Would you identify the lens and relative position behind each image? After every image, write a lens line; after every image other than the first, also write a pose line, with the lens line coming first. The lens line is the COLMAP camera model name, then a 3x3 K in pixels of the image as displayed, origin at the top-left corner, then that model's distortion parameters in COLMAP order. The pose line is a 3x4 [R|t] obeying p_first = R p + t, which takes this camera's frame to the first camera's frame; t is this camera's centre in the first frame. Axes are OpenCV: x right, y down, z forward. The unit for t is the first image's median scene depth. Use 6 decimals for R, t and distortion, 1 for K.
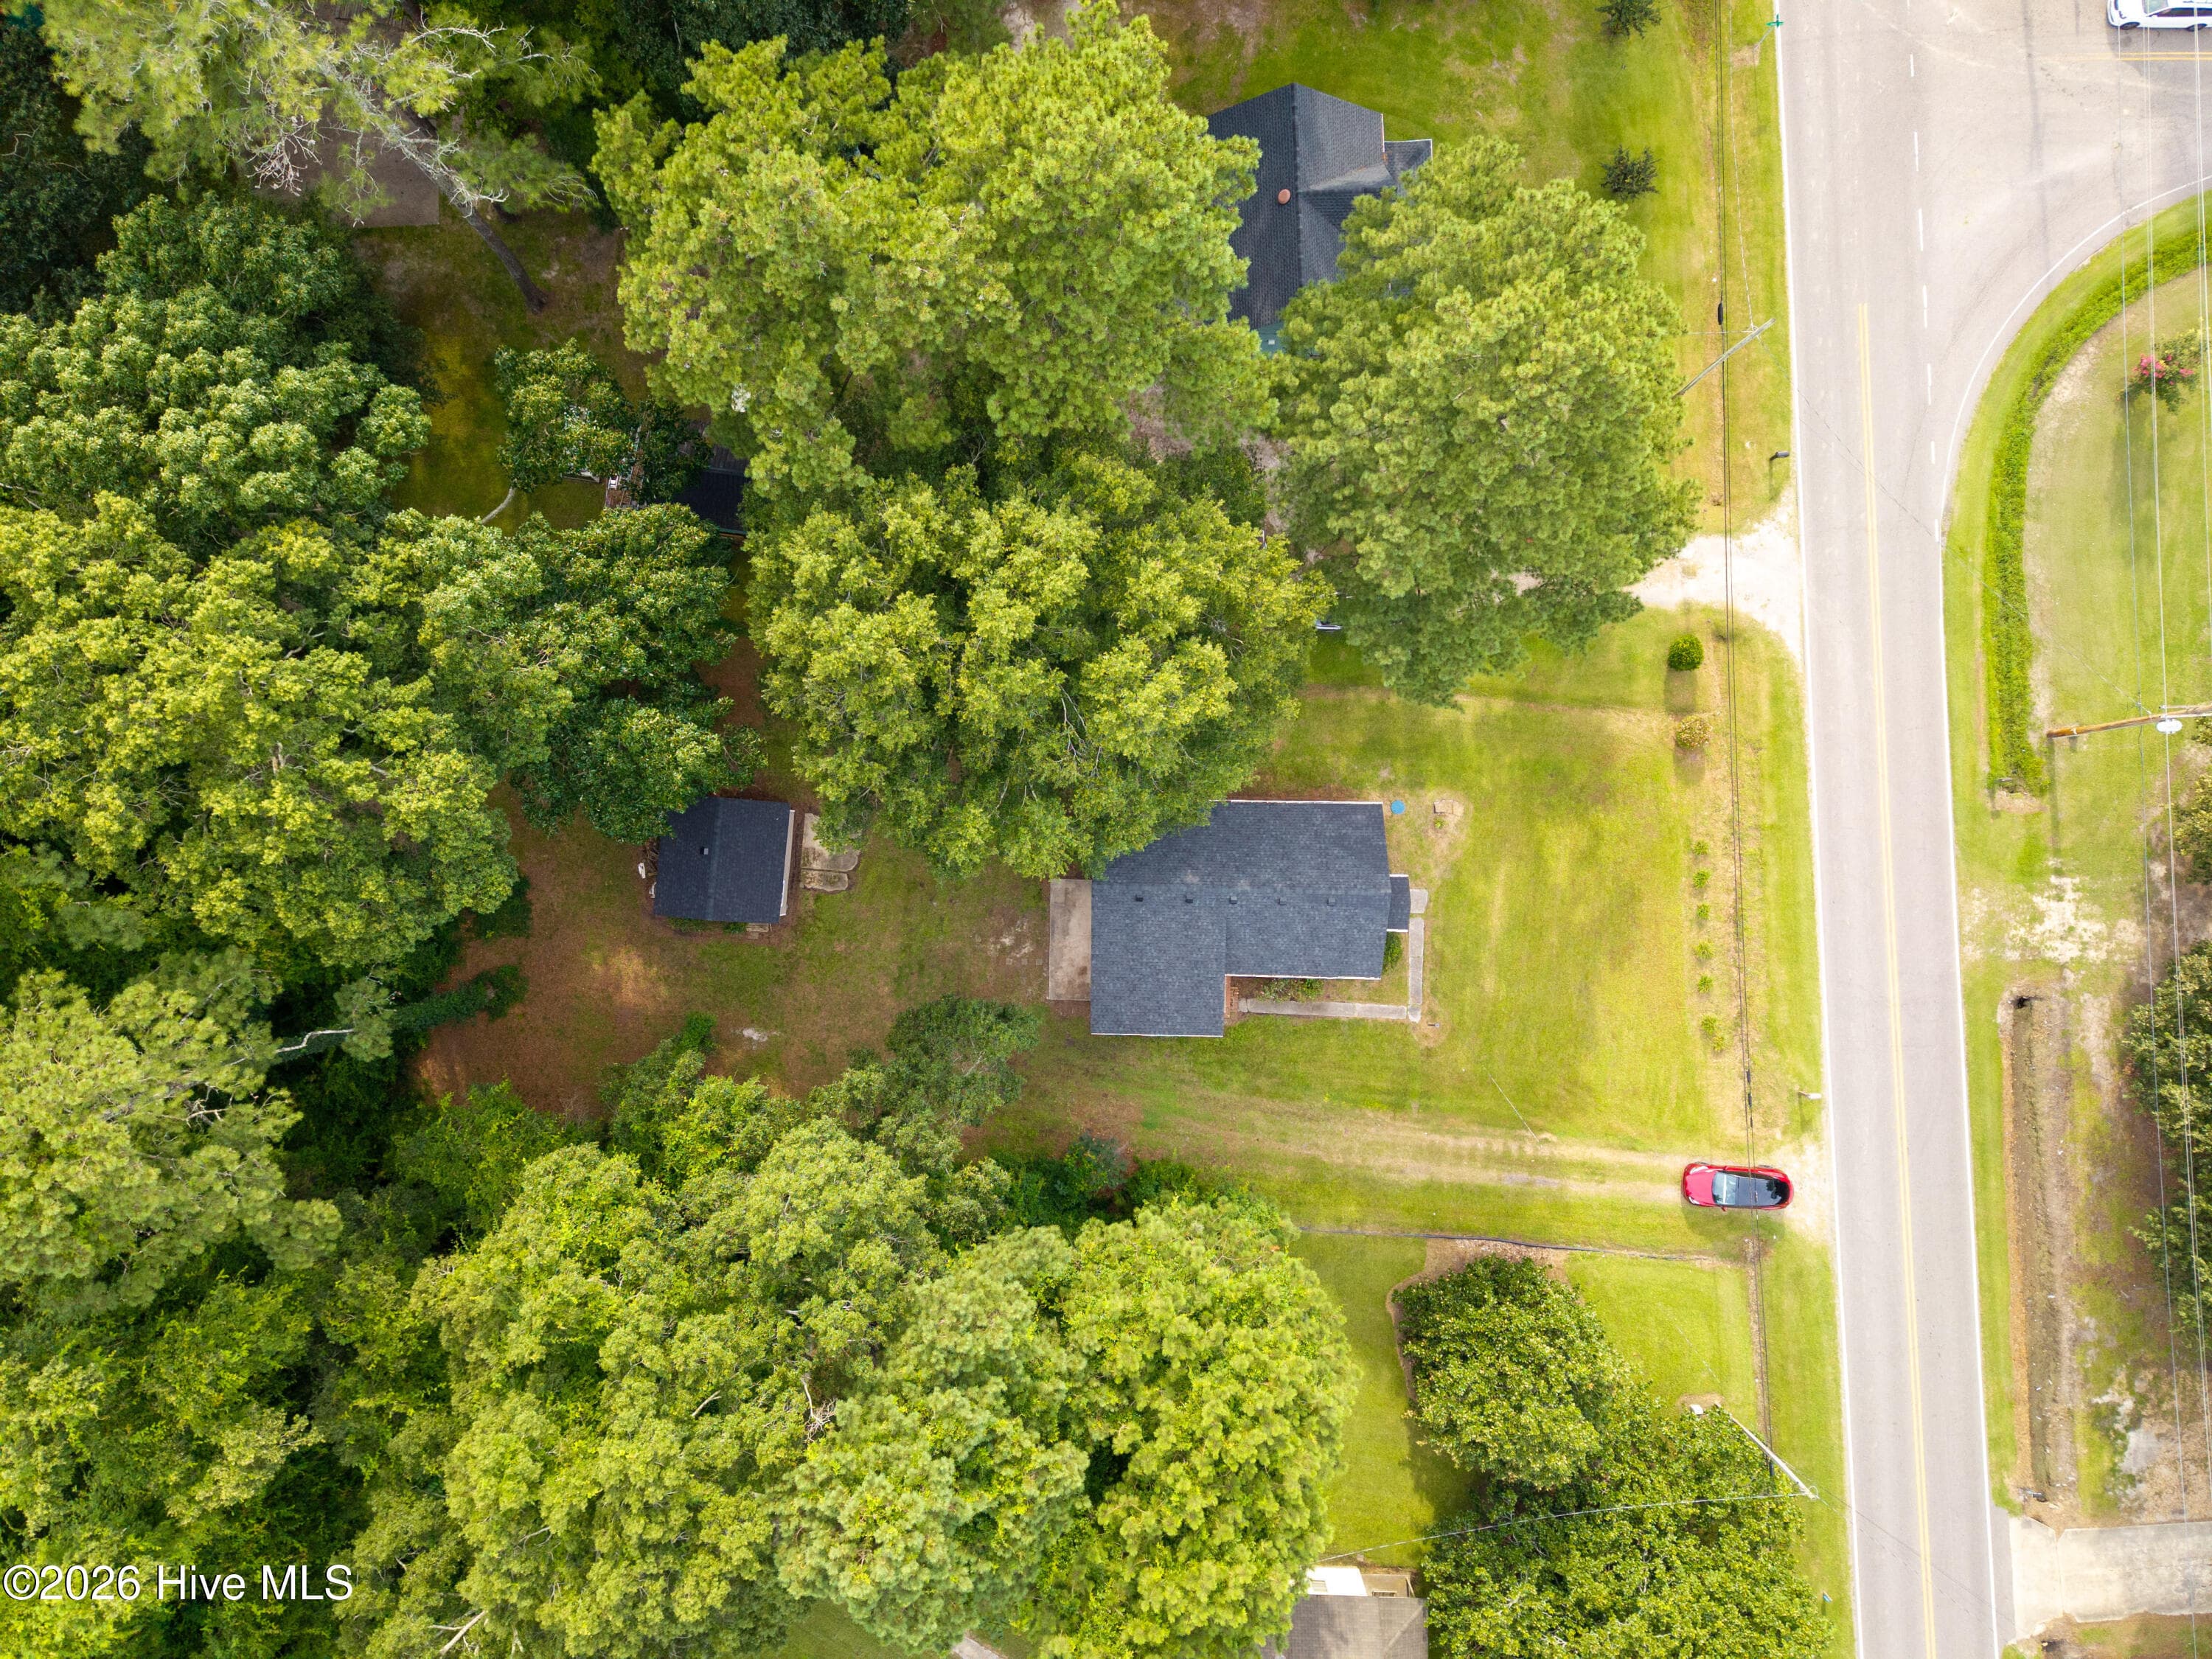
lens RADIAL K [[1475.9, 0, 1106.0], [0, 1475.9, 829.5], [0, 0, 1]] dist [0.052071, -0.065018]
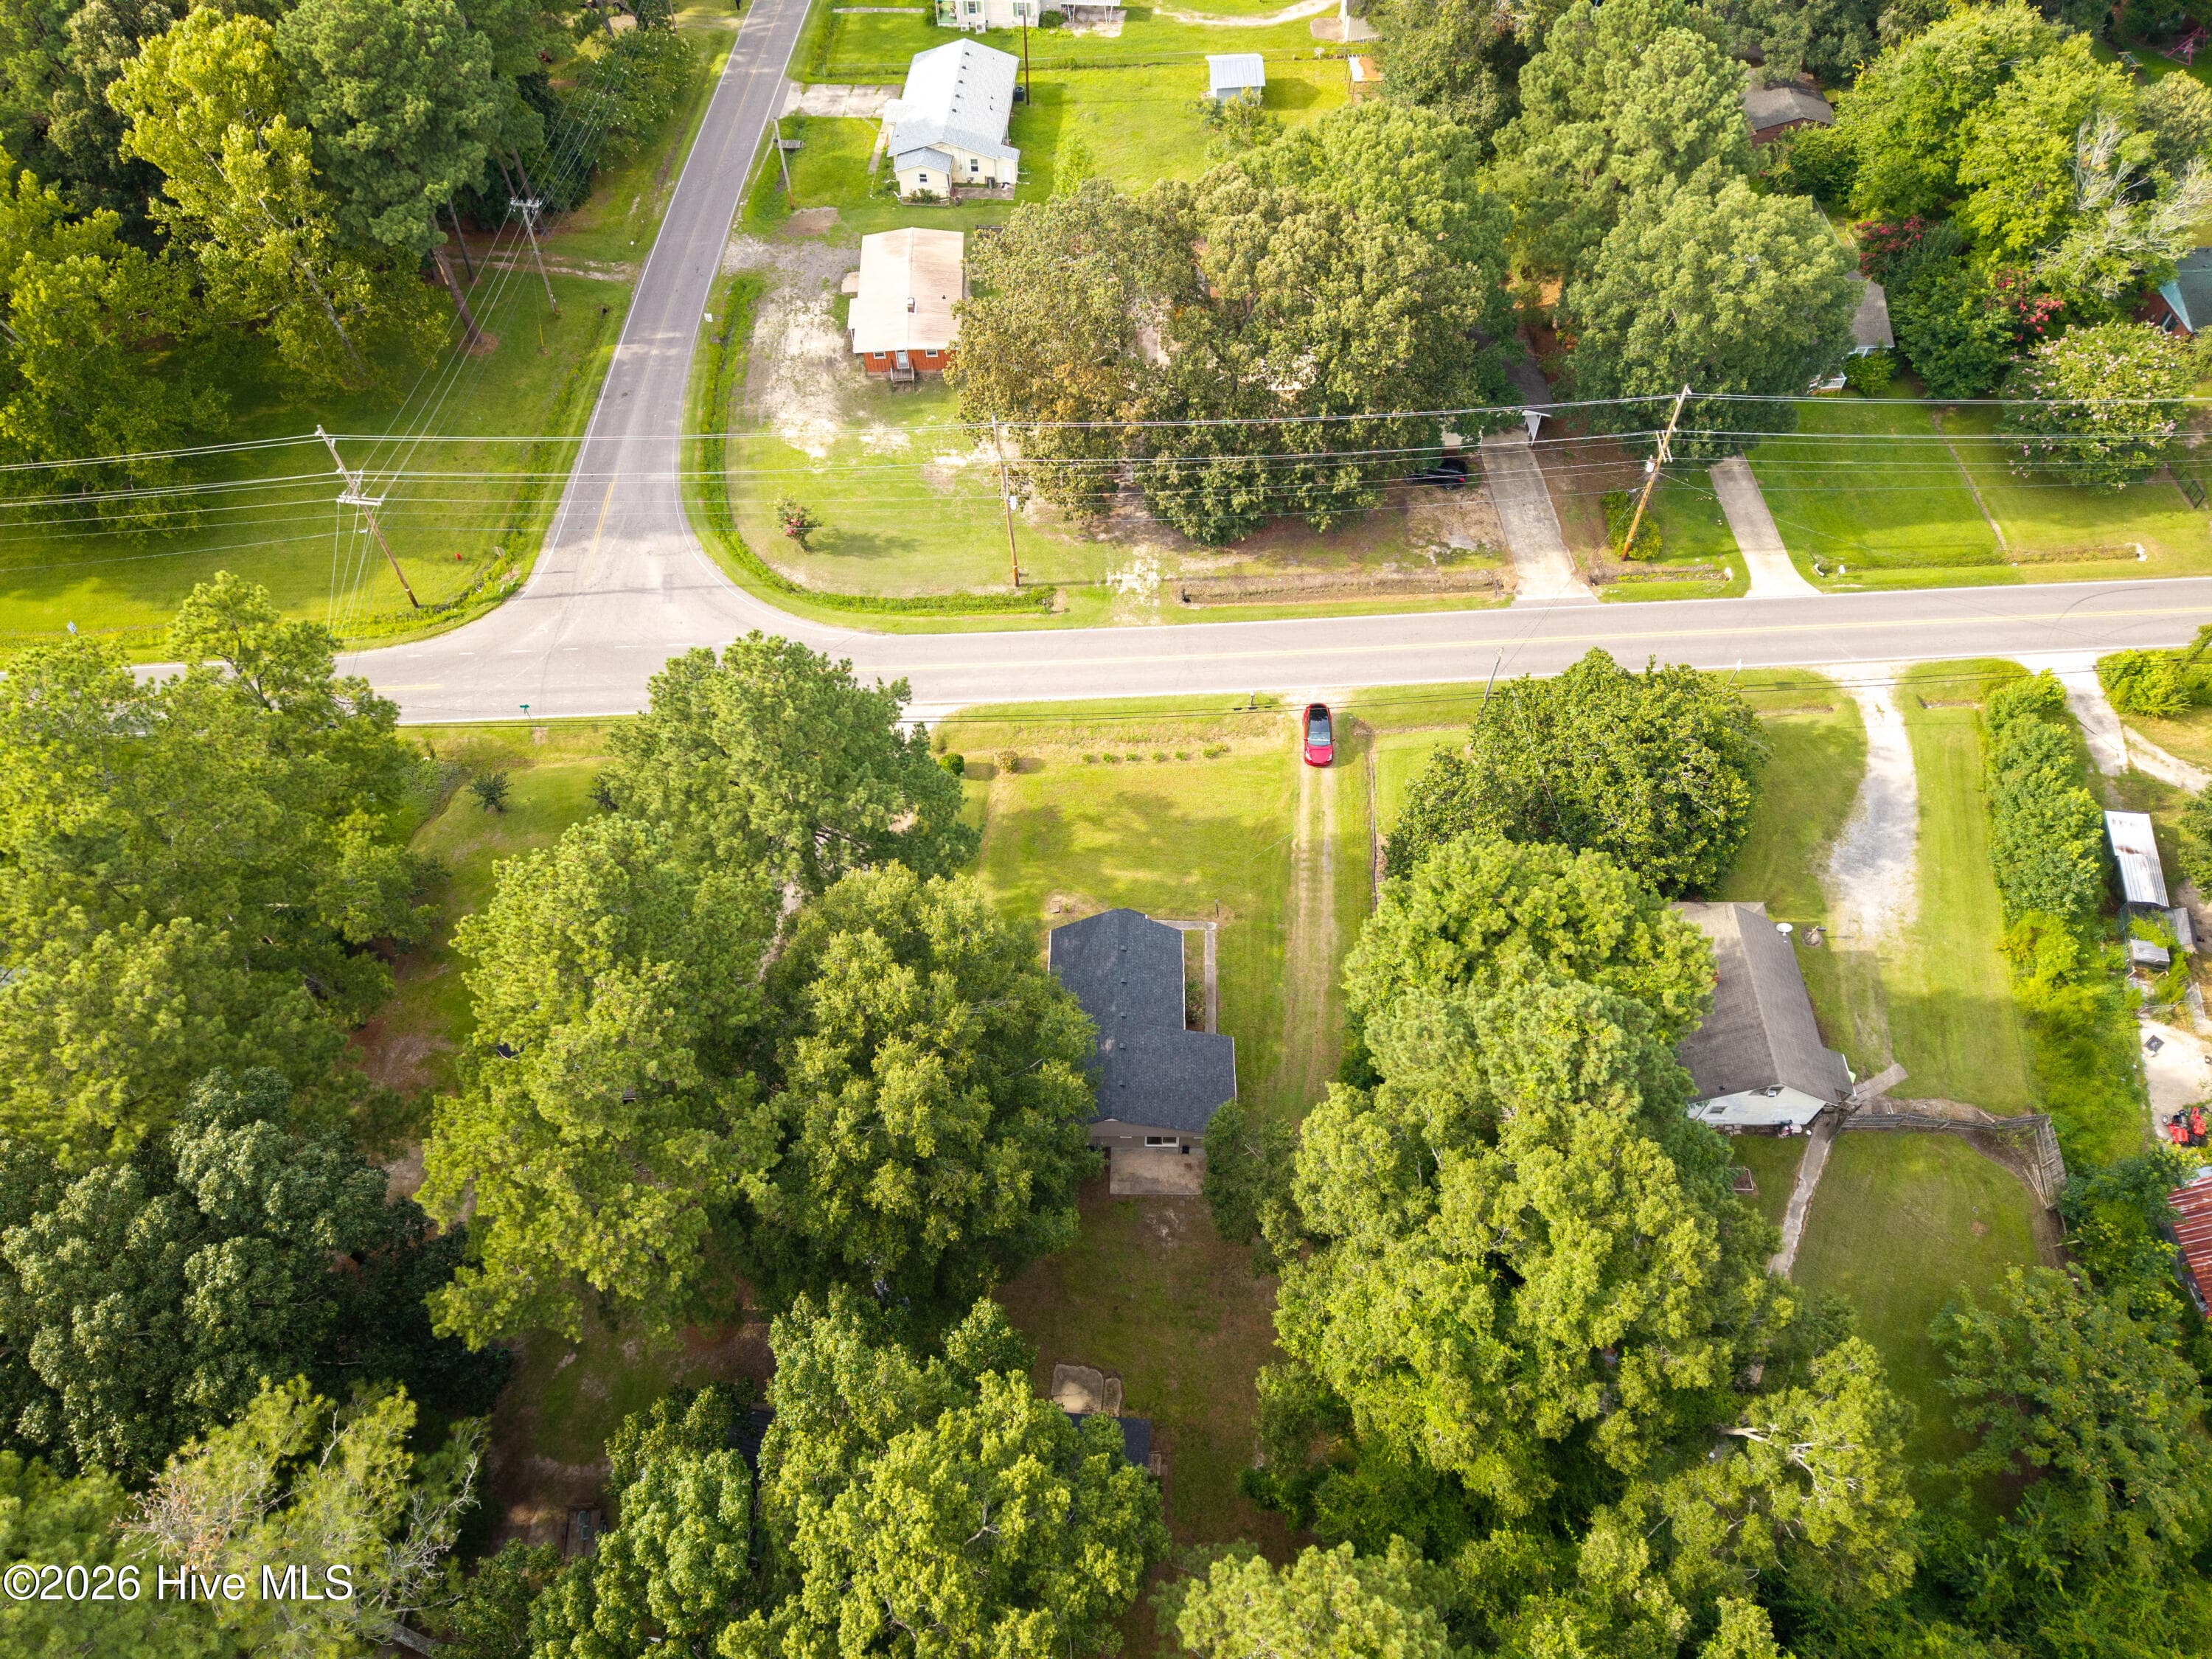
lens RADIAL K [[1444.0, 0, 1106.0], [0, 1444.0, 829.5], [0, 0, 1]] dist [0.058842, -0.073397]
pose [[-0.000303, -0.817471, 0.575970, -0.465118], [0.999990, 0.002311, 0.003807, 0.025918], [-0.004443, 0.575965, 0.817462, -0.105236]]
